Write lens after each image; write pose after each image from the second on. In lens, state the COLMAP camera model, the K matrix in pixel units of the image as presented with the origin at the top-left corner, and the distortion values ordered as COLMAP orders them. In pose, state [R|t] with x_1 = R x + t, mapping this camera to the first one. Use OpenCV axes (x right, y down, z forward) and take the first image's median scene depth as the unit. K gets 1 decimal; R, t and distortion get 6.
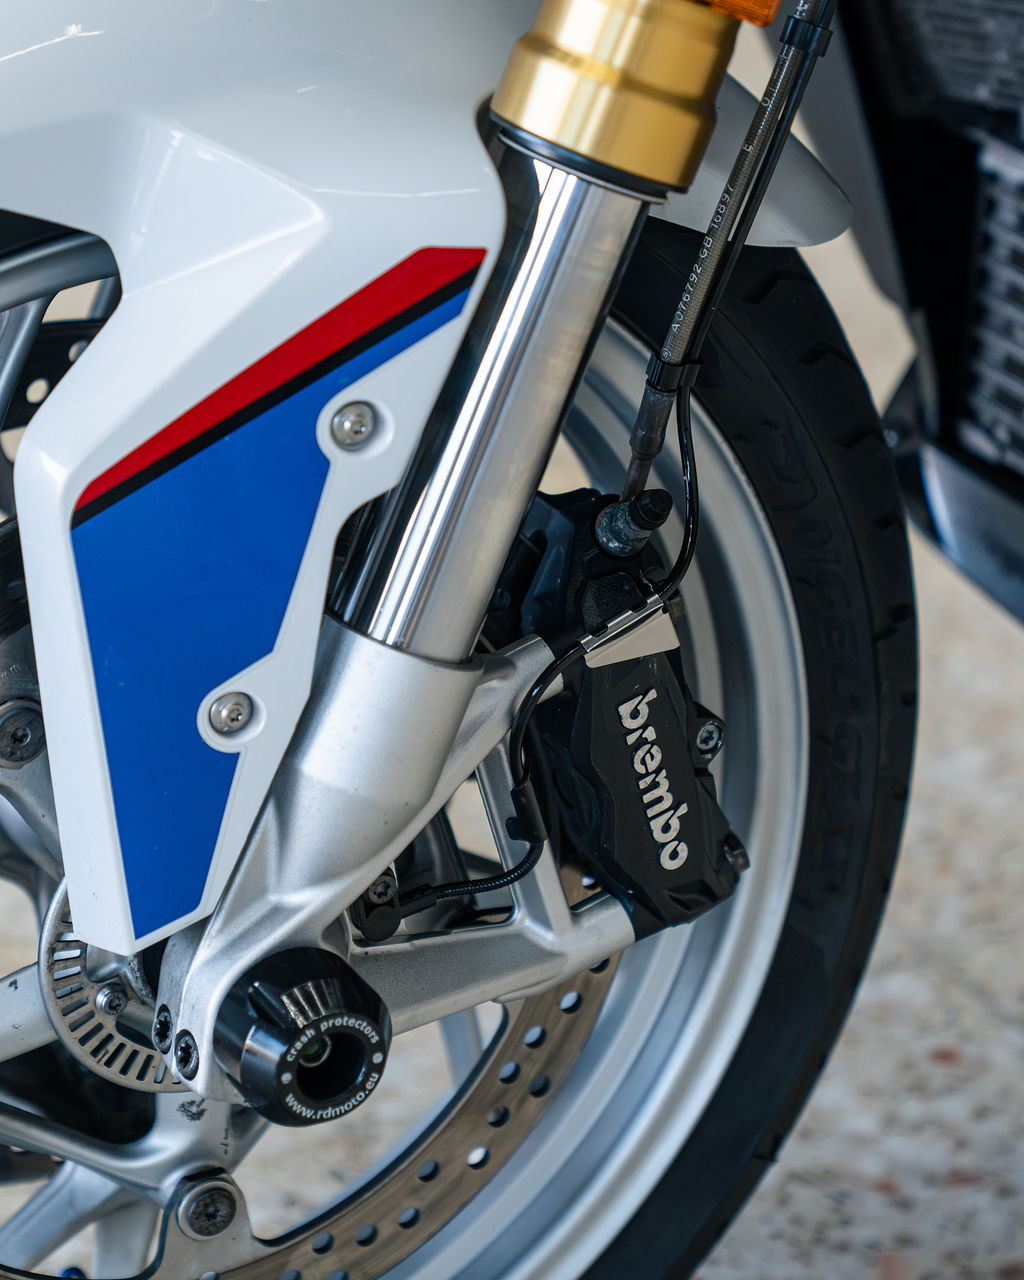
lens RADIAL K [[4089.1, 0, 512.1], [0, 4089.1, 640.0], [0, 0, 1]] dist [-0.328185, 0.000000]
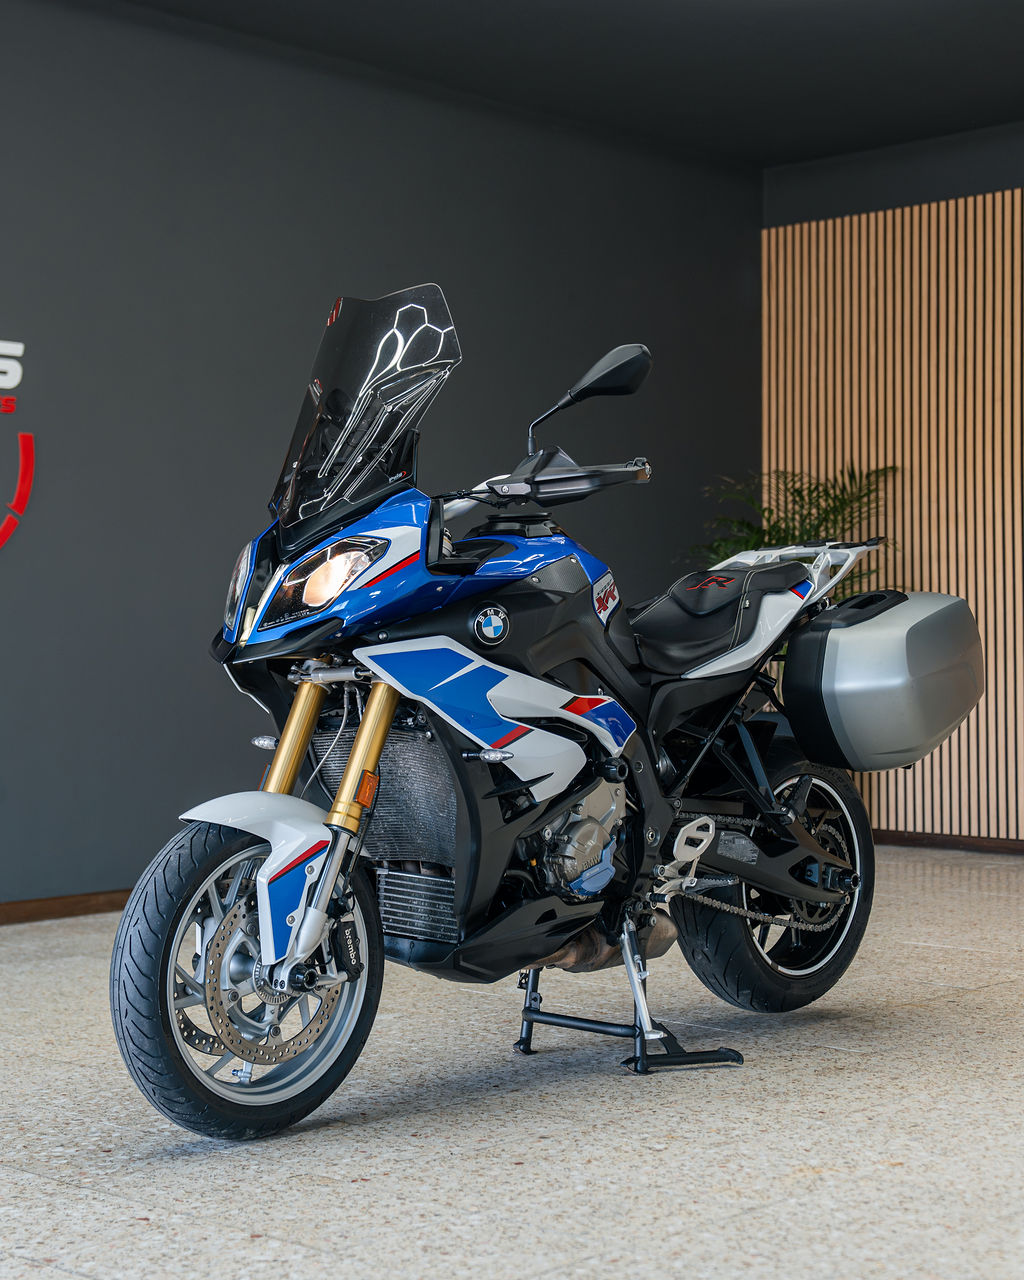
lens RADIAL K [[2305.5, 0, 510.5], [0, 2305.5, 643.6], [0, 0, 1]] dist [0.030158, 0.000000]
pose [[0.951970, -0.002476, 0.306183, -0.789550], [0.130707, 0.907565, -0.399050, 1.032651], [-0.276893, 0.419904, 0.864298, -2.172279]]
